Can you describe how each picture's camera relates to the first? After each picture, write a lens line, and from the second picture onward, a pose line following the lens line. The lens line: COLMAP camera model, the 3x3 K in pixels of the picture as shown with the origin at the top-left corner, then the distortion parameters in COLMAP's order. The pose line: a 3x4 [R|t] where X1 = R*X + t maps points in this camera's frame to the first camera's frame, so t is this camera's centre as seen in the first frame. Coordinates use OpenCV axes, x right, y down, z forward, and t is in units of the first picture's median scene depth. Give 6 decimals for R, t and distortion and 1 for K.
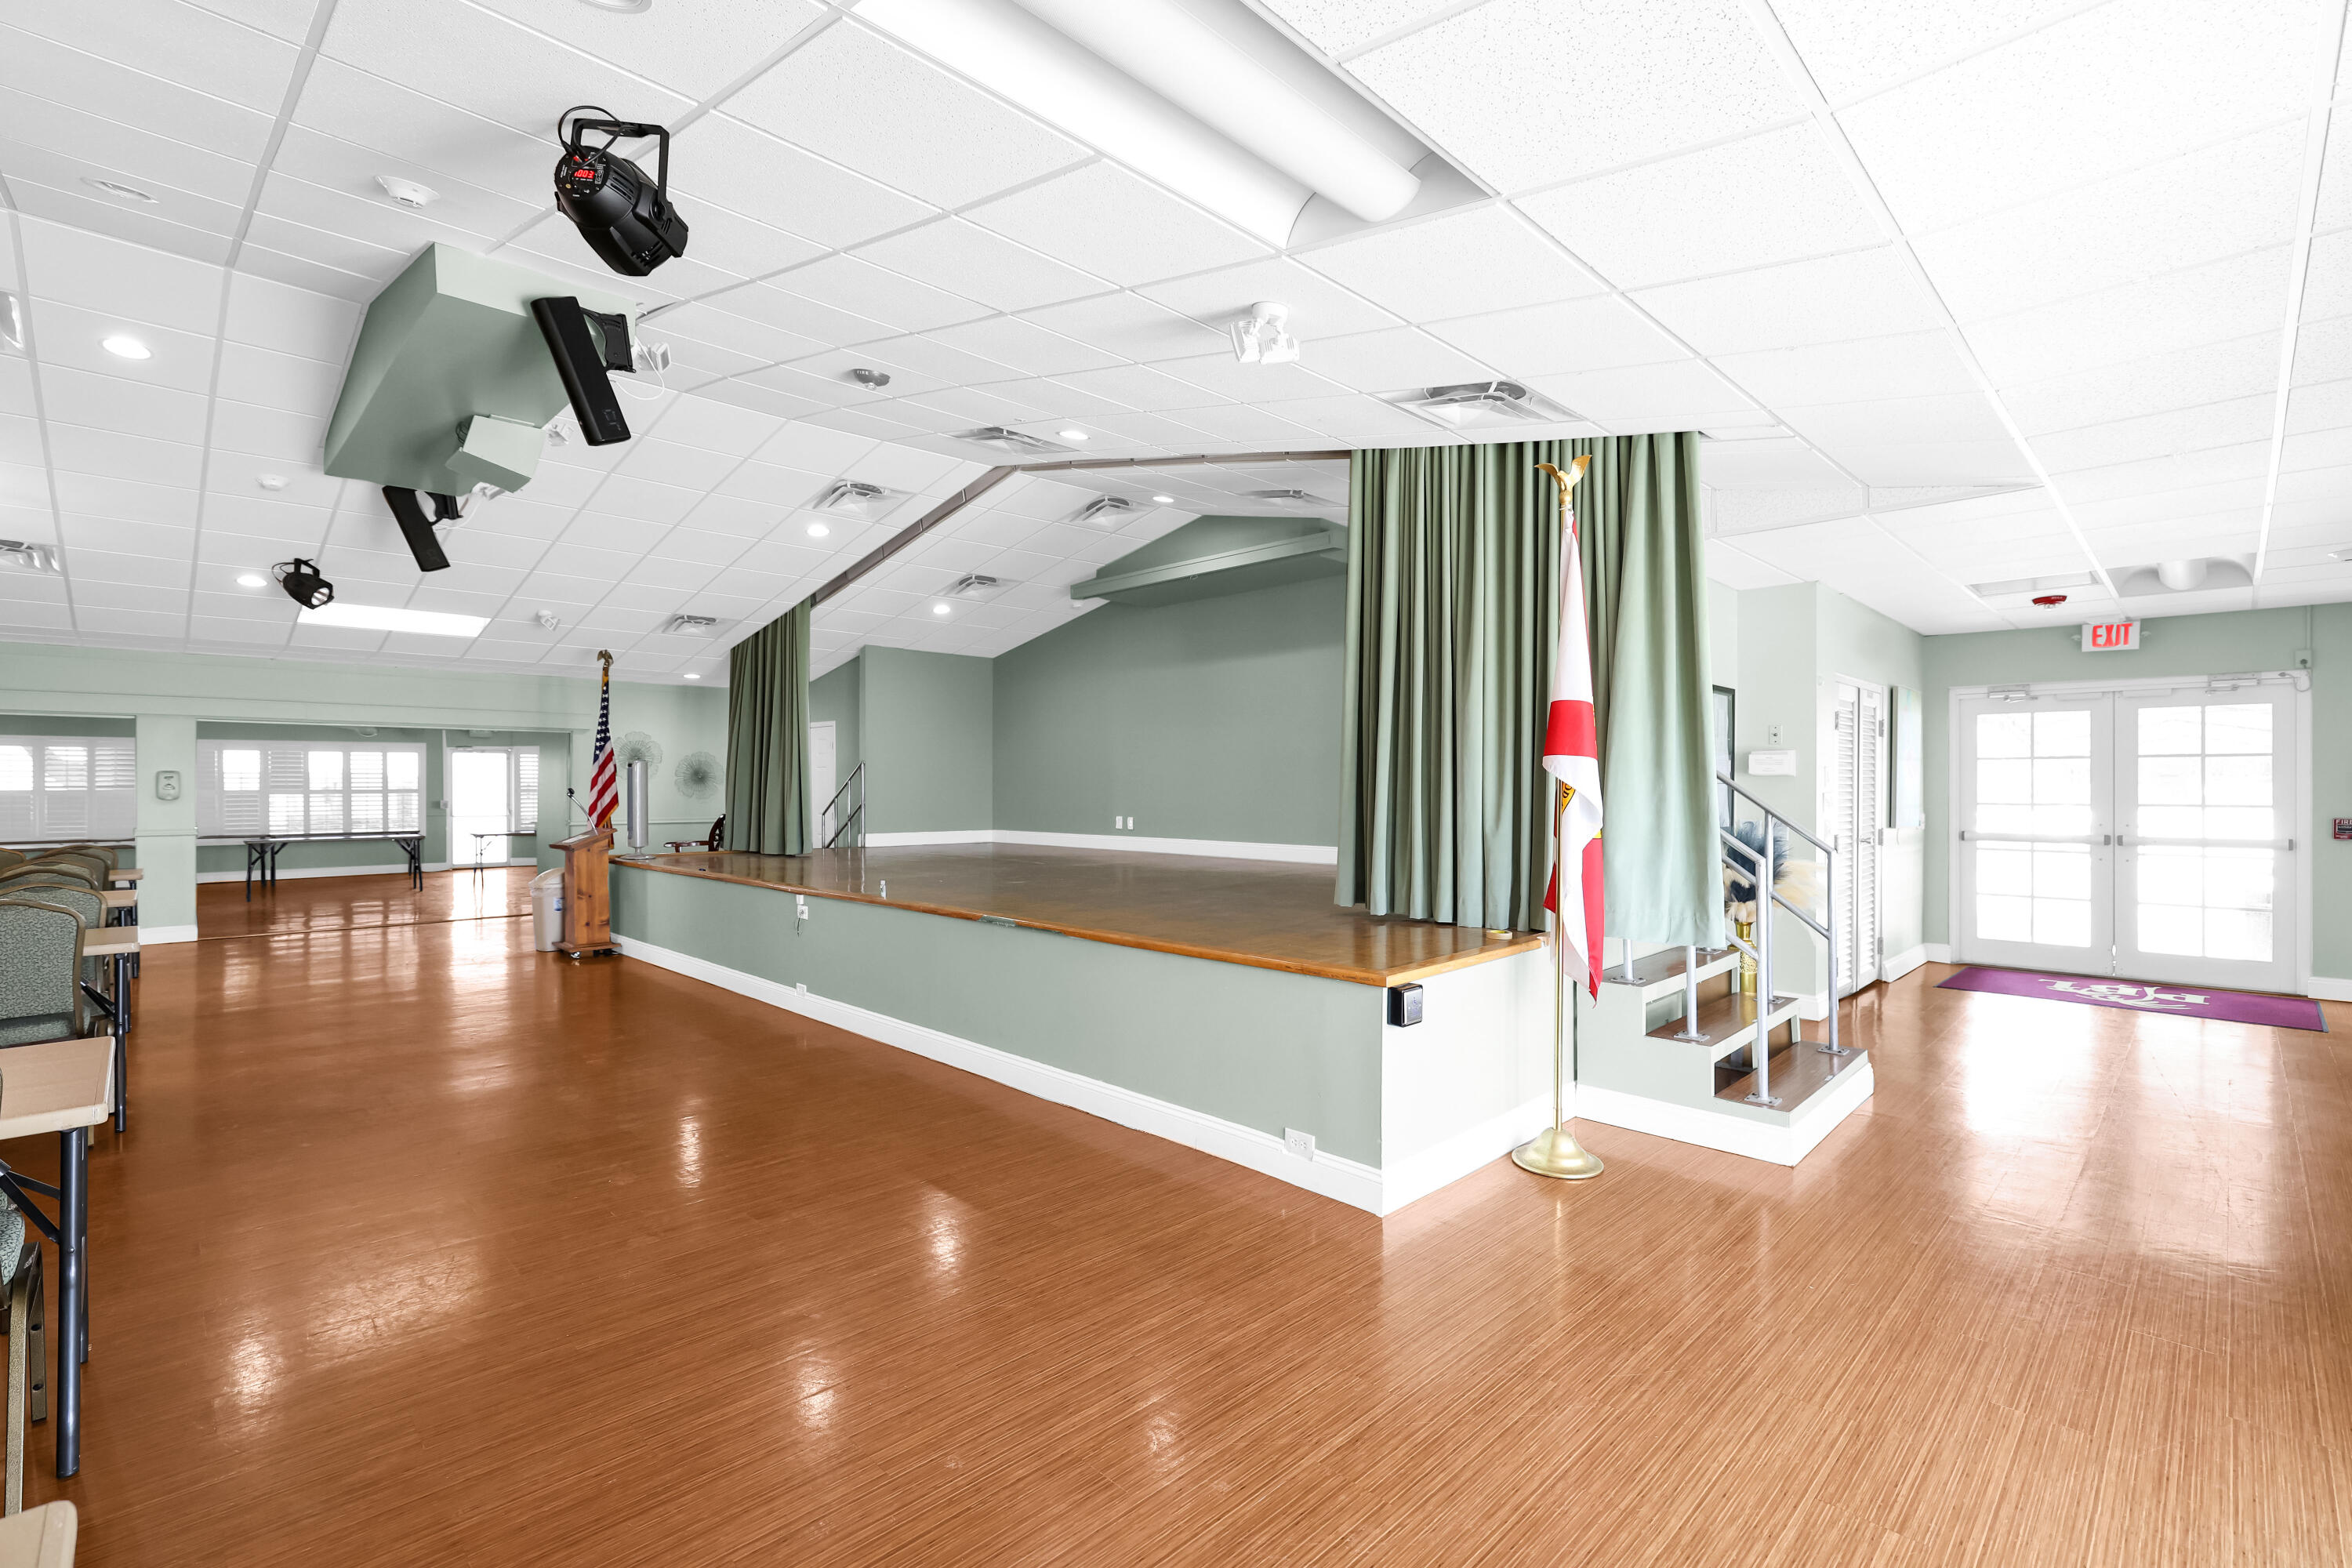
lens RADIAL K [[1069.2, 0, 1175.2], [0, 1069.2, 785.4], [0, 0, 1]] dist [0.004688, 0.000350]
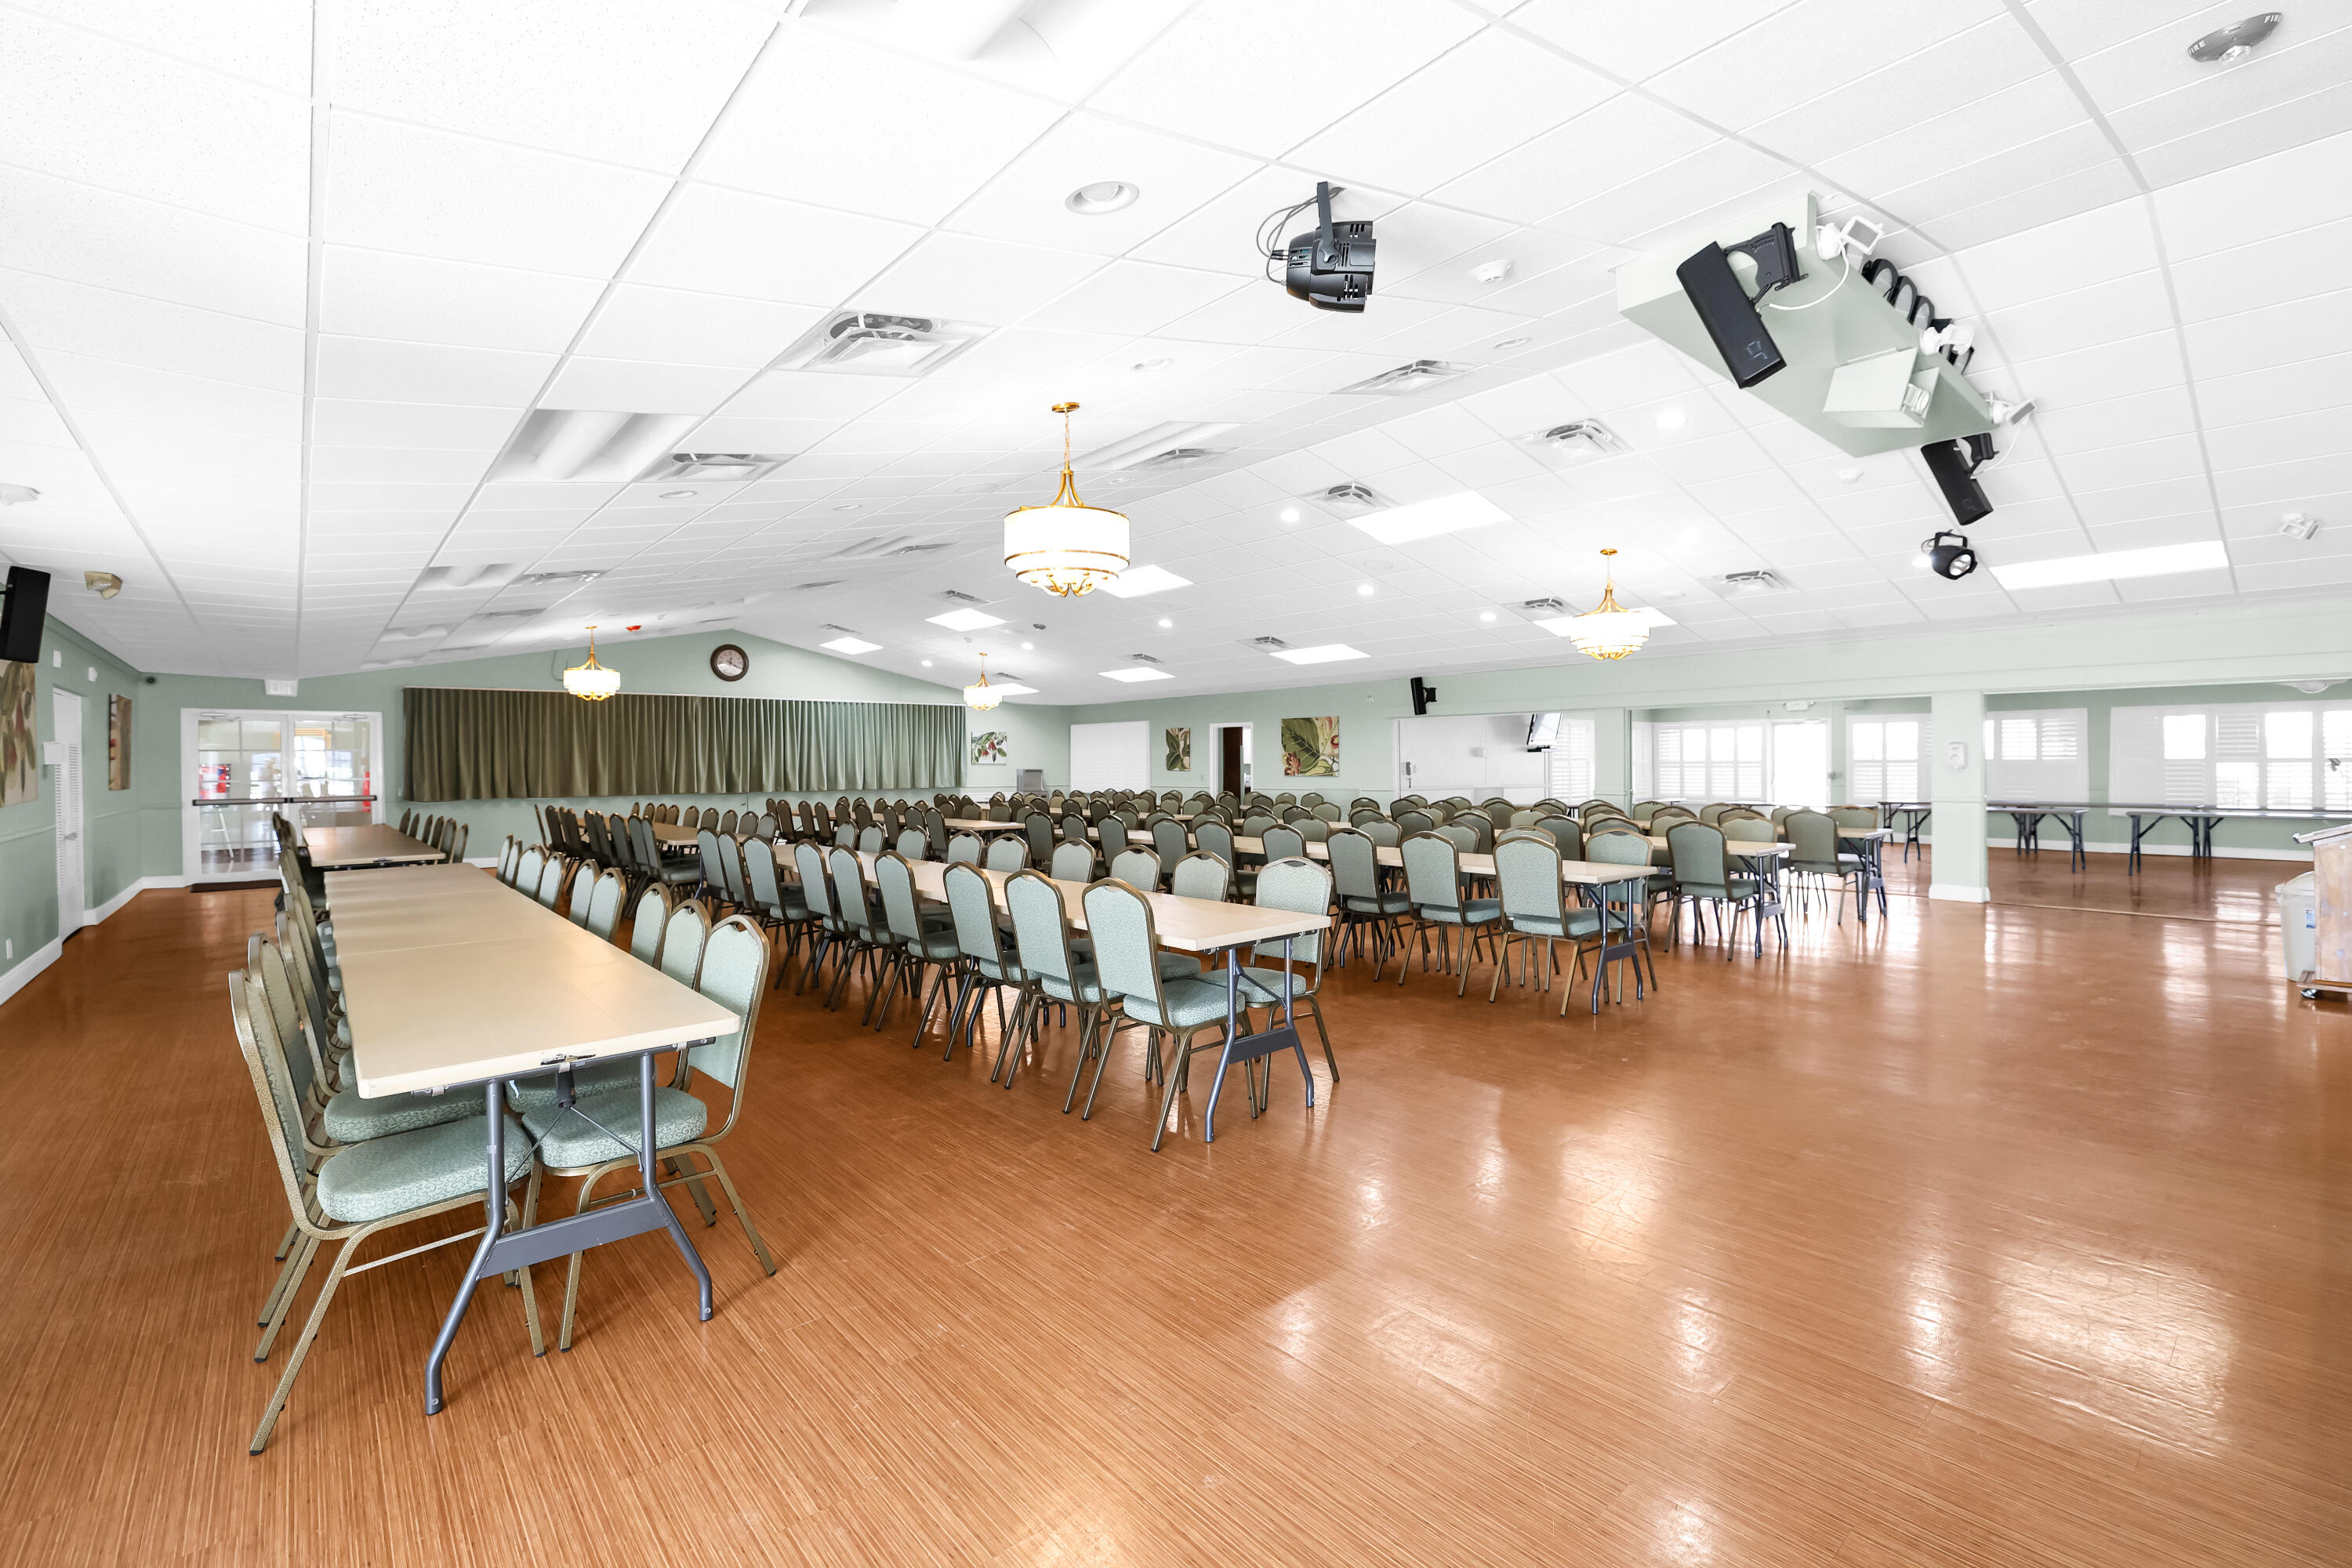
lens RADIAL K [[1069.2, 0, 1175.3], [0, 1069.2, 781.1], [0, 0, 1]] dist [0.004688, 0.000350]
pose [[-0.111940, 0.020186, -0.993510, 0.211634], [0.007895, 0.999780, 0.019424, -0.001312], [0.993684, -0.005669, -0.112075, 0.299652]]
